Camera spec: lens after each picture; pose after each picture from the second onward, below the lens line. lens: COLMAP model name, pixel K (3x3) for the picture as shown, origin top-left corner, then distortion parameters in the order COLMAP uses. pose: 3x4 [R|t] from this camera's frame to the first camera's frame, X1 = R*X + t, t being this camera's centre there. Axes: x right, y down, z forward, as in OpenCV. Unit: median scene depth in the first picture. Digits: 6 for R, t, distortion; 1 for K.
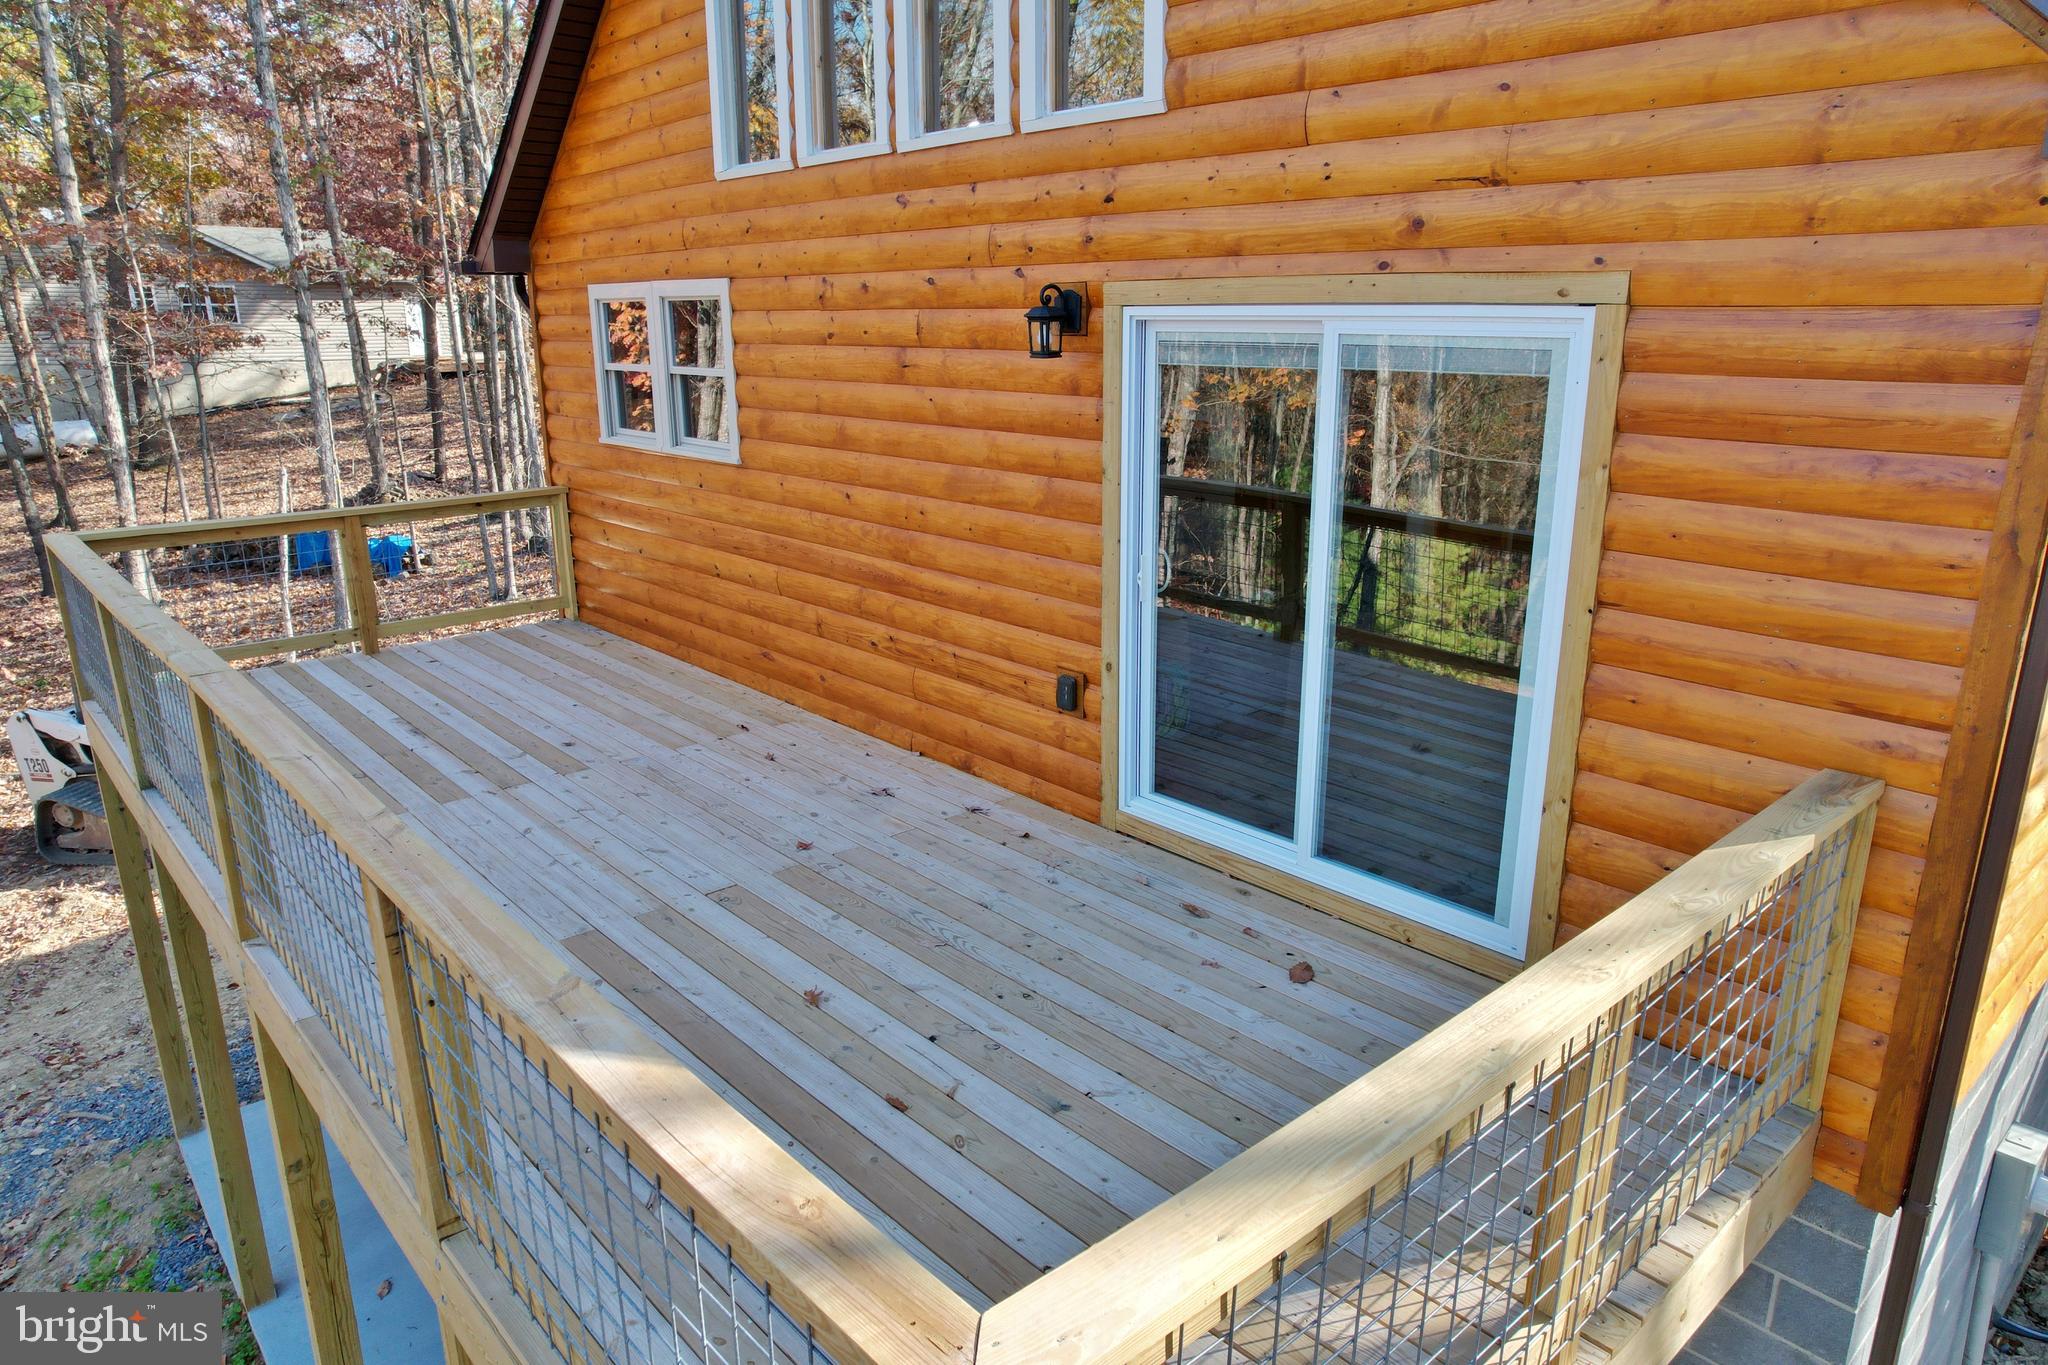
lens RADIAL K [[1314.4, 0, 1024.0], [0, 1314.4, 682.5], [0, 0, 1]] dist [-0.077350, 0.074488]
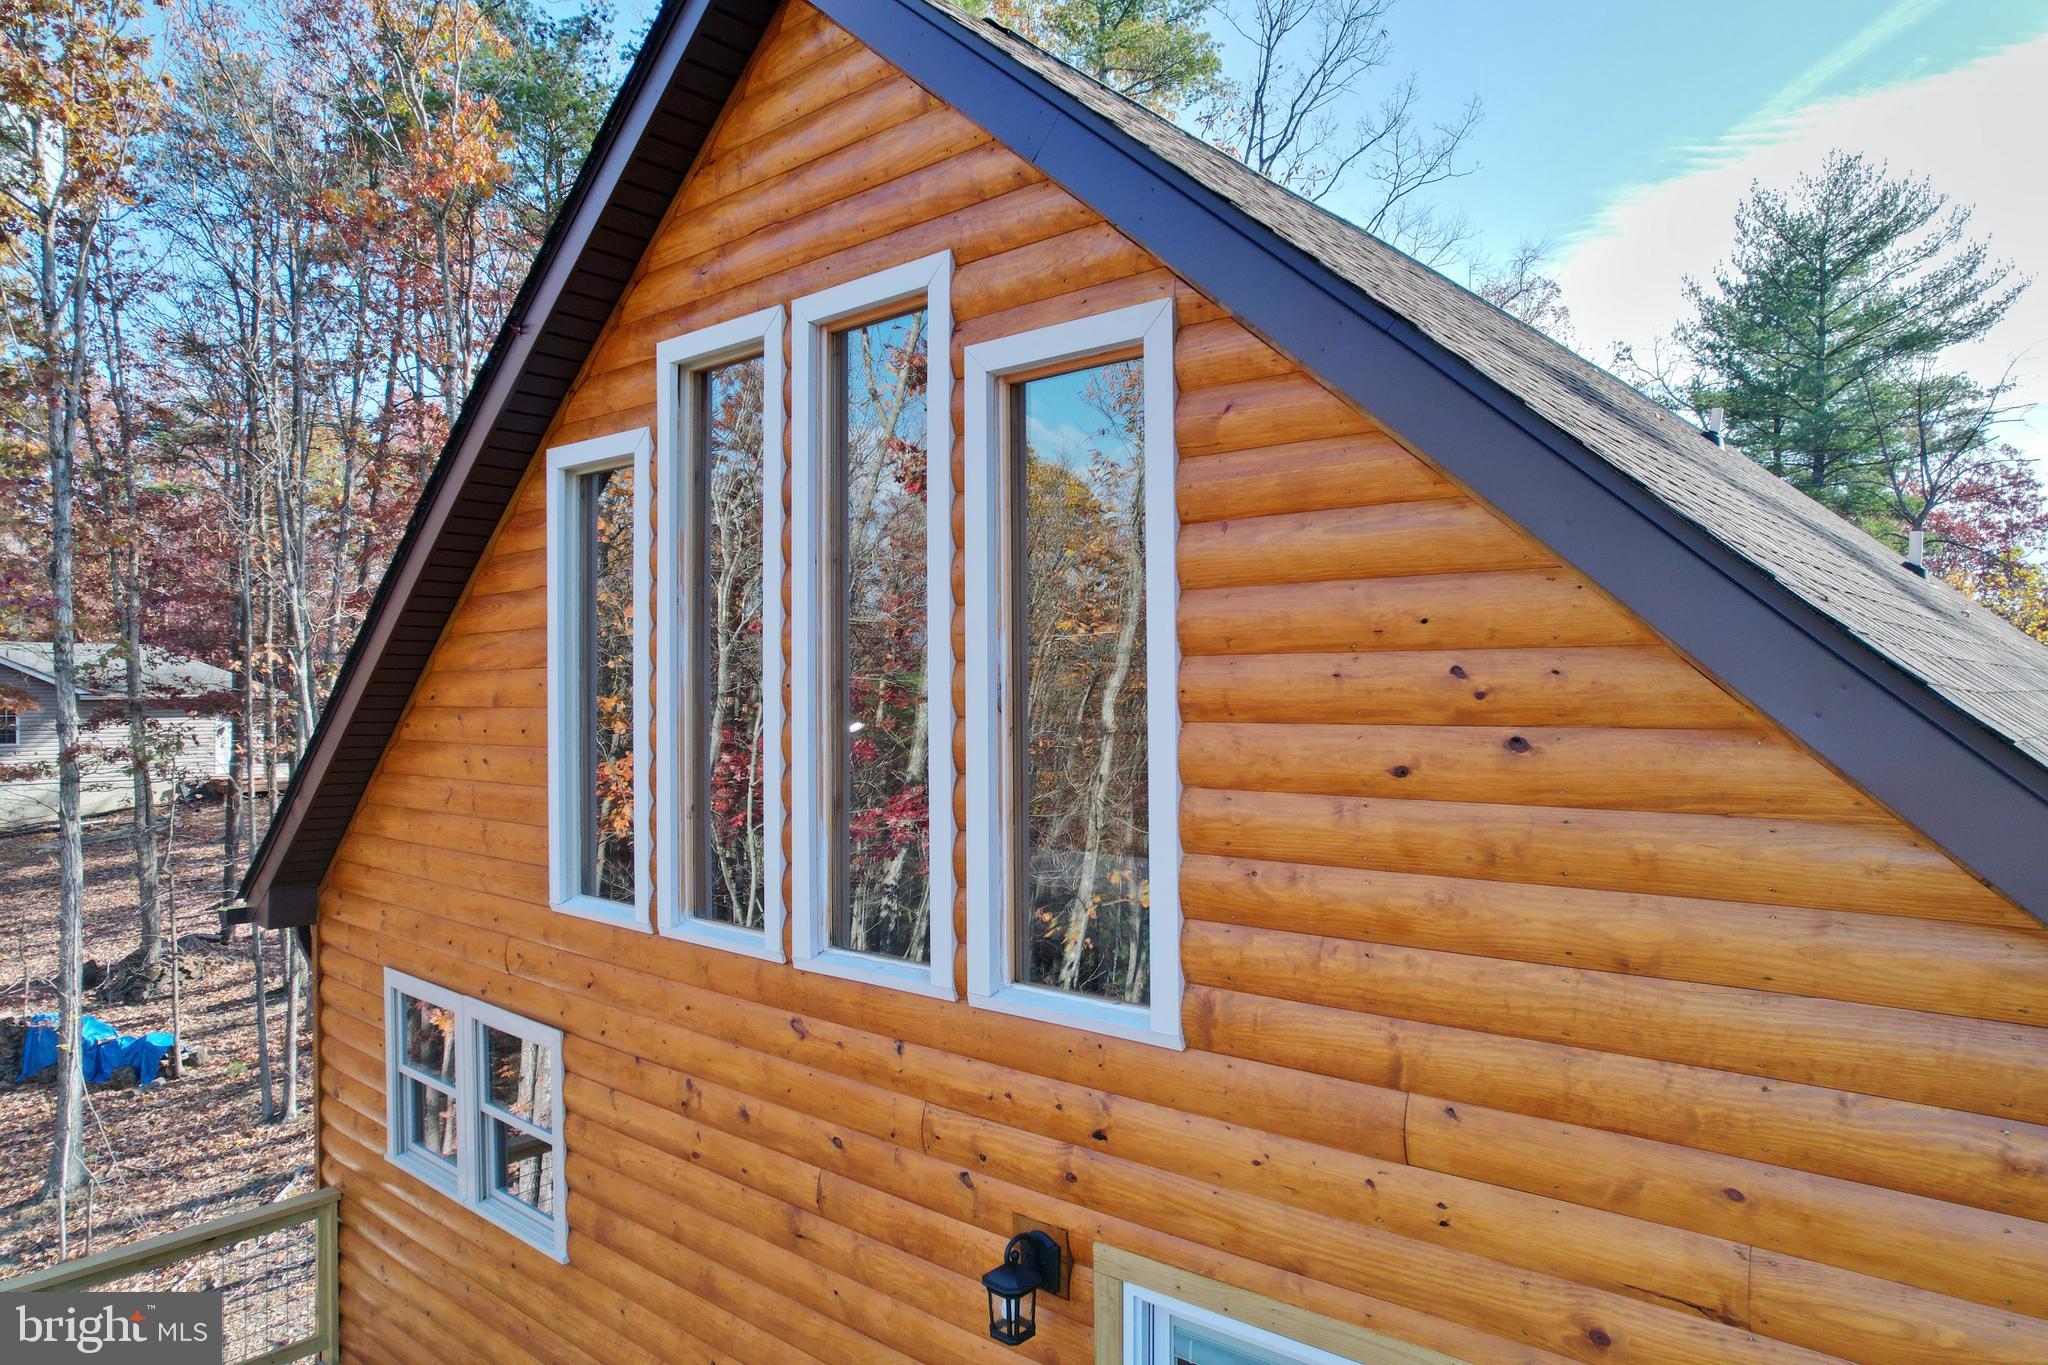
lens RADIAL K [[1314.4, 0, 1024.0], [0, 1314.4, 682.5], [0, 0, 1]] dist [-0.077350, 0.074488]
pose [[0.992733, -0.000732, 0.120339, -0.049963], [0.033535, 0.962054, -0.270790, -0.322649], [-0.115575, 0.272858, 0.955087, 0.183824]]
